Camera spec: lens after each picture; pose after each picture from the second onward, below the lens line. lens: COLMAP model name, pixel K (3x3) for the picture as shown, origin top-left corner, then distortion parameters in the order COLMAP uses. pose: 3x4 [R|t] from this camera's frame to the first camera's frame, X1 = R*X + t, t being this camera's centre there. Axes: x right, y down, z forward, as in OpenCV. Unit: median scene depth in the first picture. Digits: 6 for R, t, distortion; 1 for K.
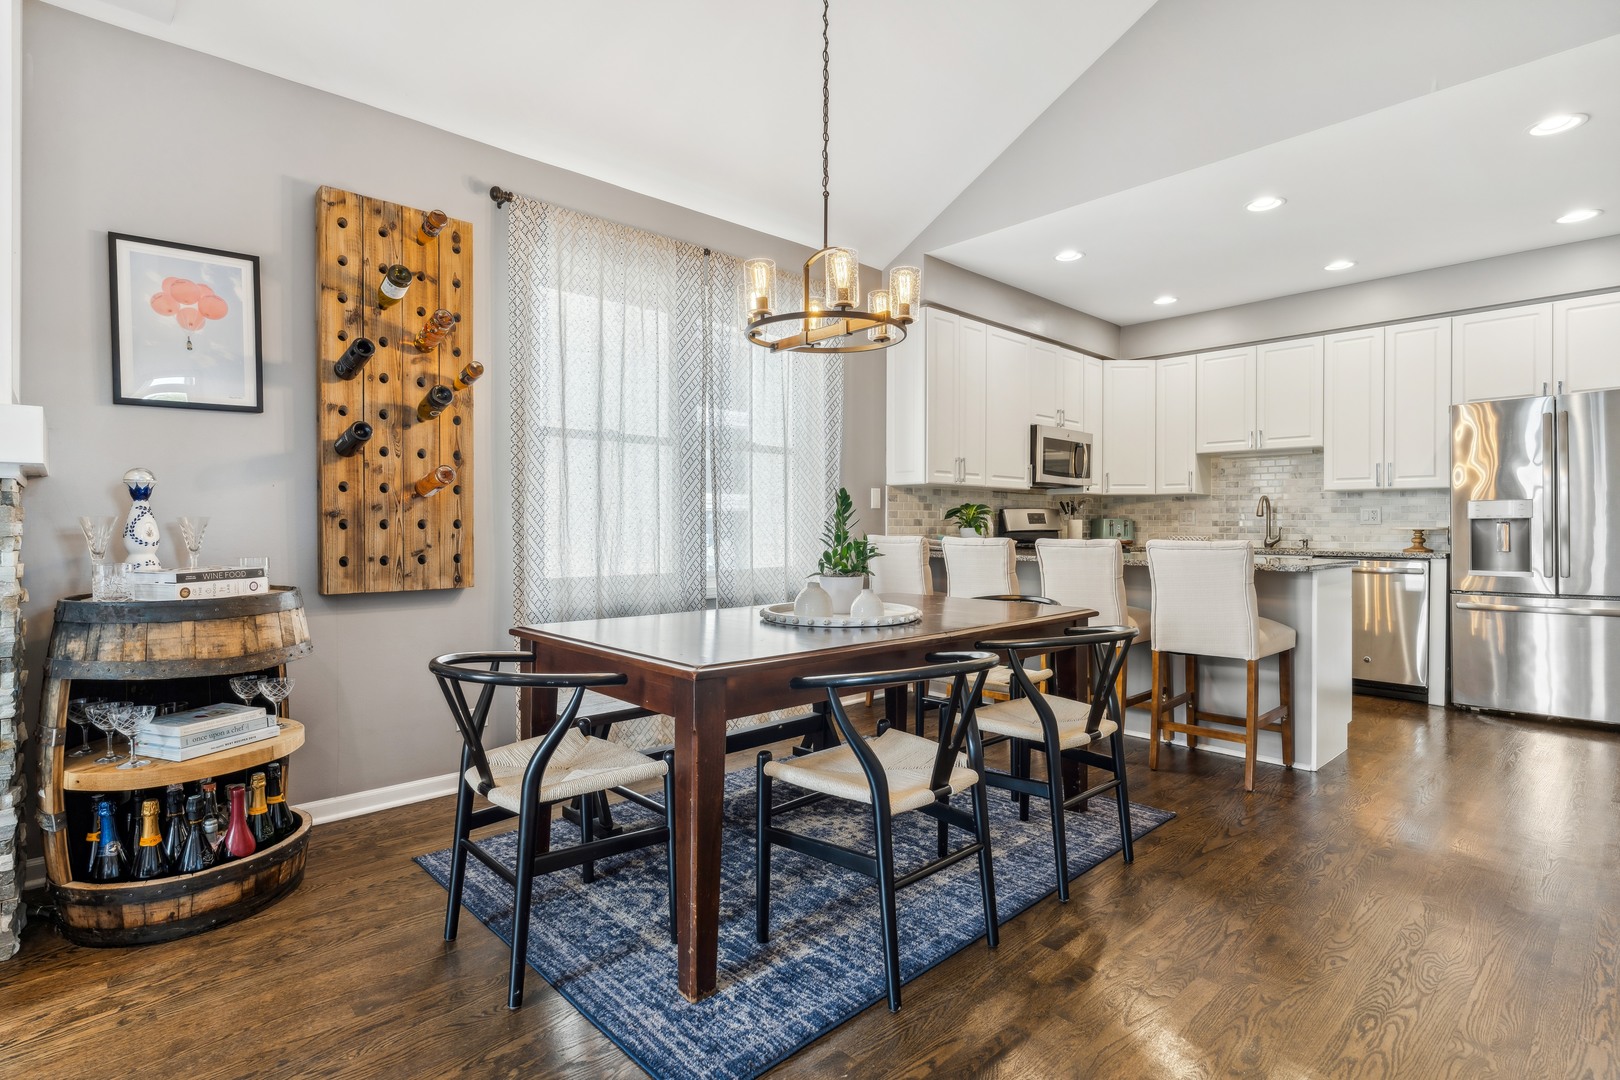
lens RADIAL K [[791.3, 0, 809.7], [0, 791.3, 529.4], [0, 0, 1]] dist [-0.005098, 0.004927]
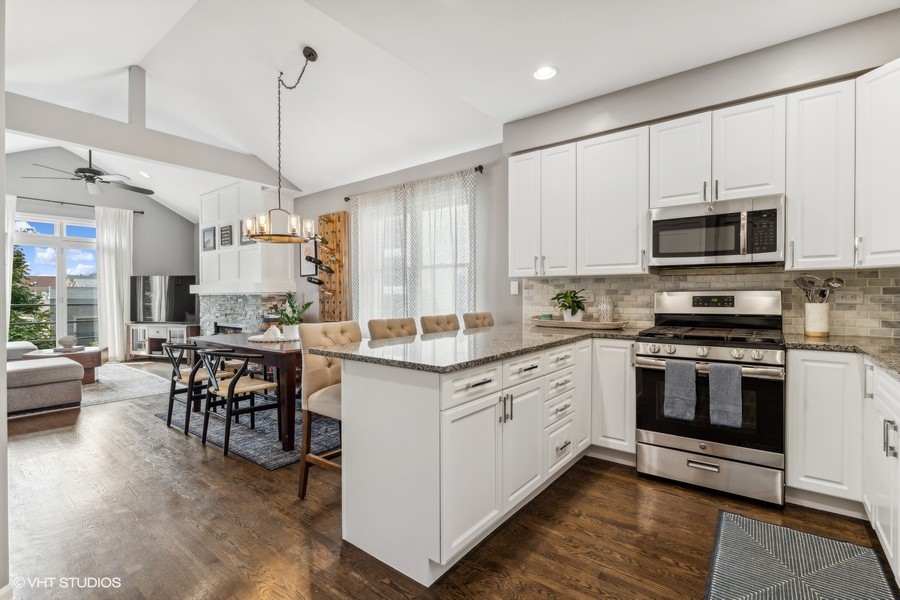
lens RADIAL K [[418.8, 0, 447.8], [0, 418.8, 295.3], [0, 0, 1]] dist [-0.007125, 0.002542]
pose [[0.153153, 0.001968, -0.988201, 0.997151], [-0.000025, 0.999998, 0.001988, -0.029962], [0.988203, -0.000280, 0.153152, 0.849630]]
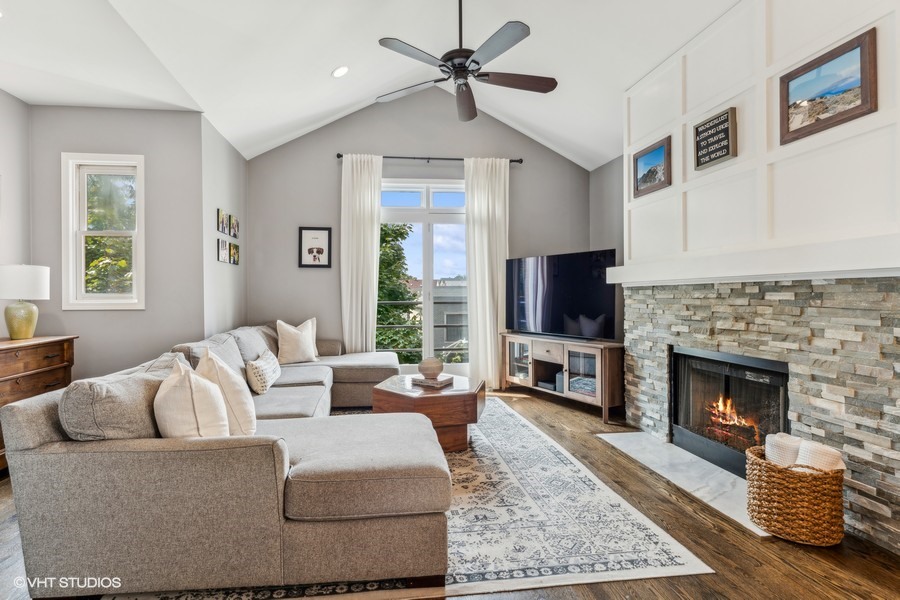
lens RADIAL K [[435.0, 0, 418.8], [0, 435.0, 299.0], [0, 0, 1]] dist [-0.006781, -0.000919]
pose [[-0.596307, 0.009257, -0.802703, 0.151910], [0.002041, 0.999948, 0.010016, -0.012387], [0.802754, 0.004334, -0.596295, 0.314325]]
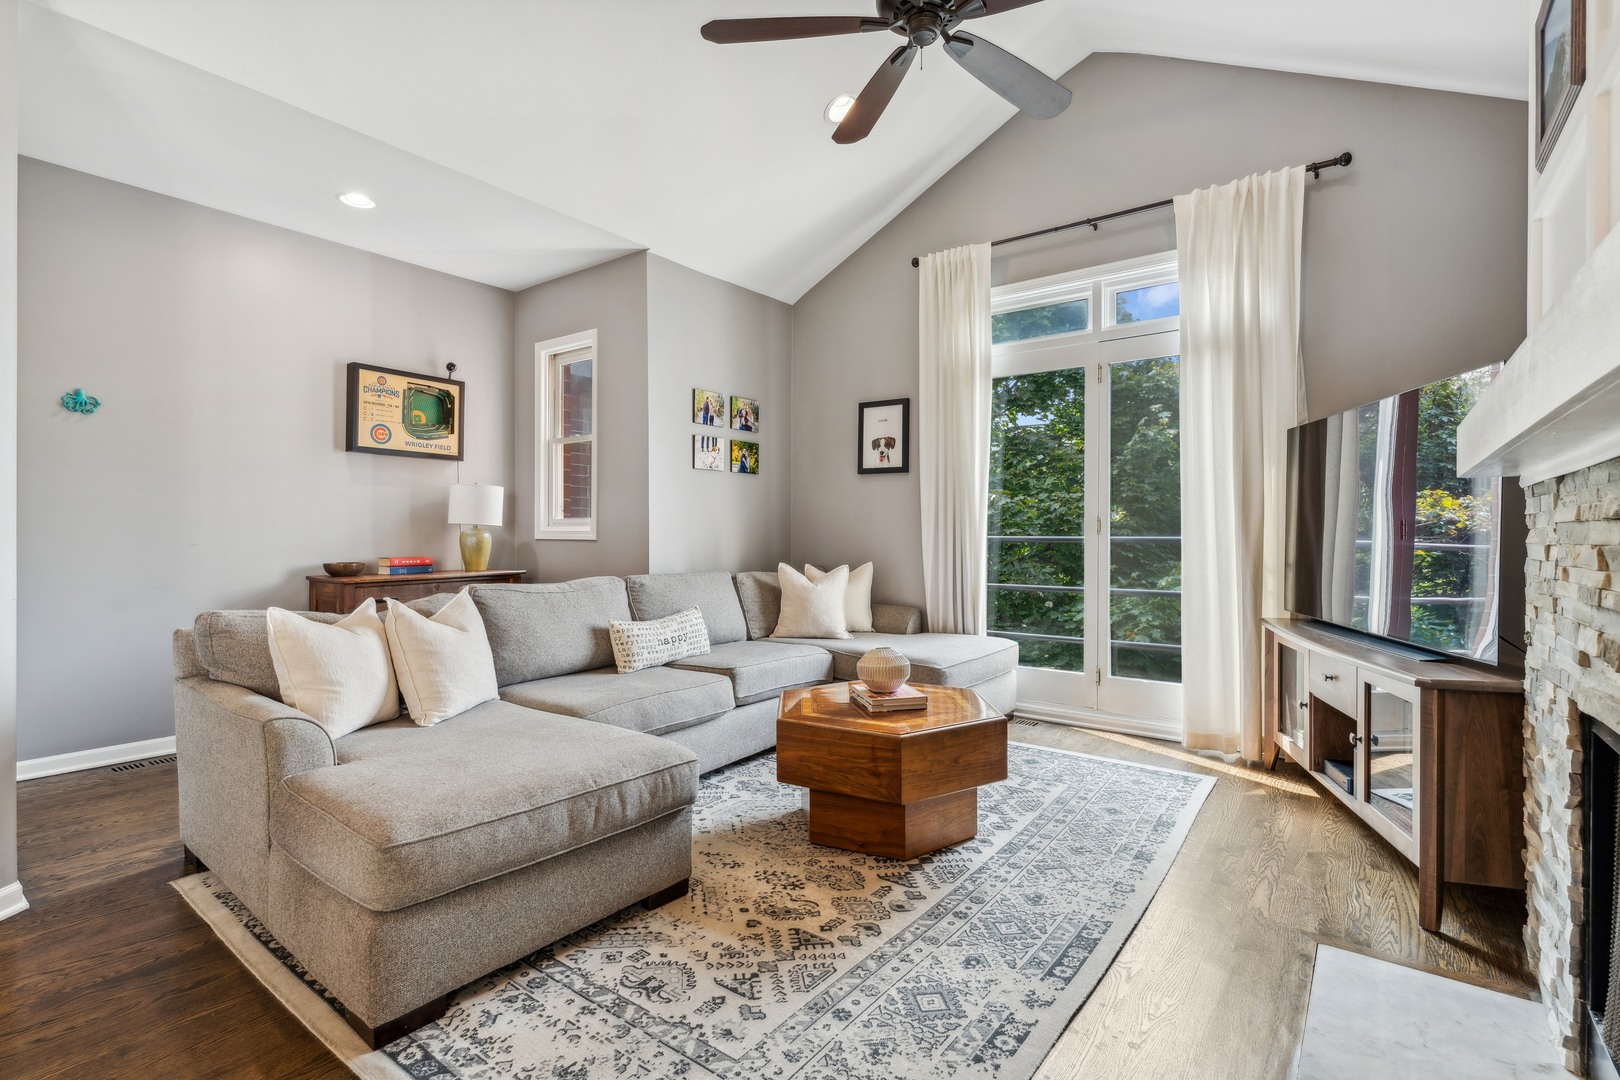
lens RADIAL K [[753.8, 0, 807.4], [0, 753.8, 538.3], [0, 0, 1]] dist [-0.007125, 0.002542]
pose [[-0.984807, -0.001877, -0.173640, -0.313816], [-0.003889, 0.999929, 0.011247, -0.000092], [0.173607, 0.011752, -0.984745, 0.488603]]
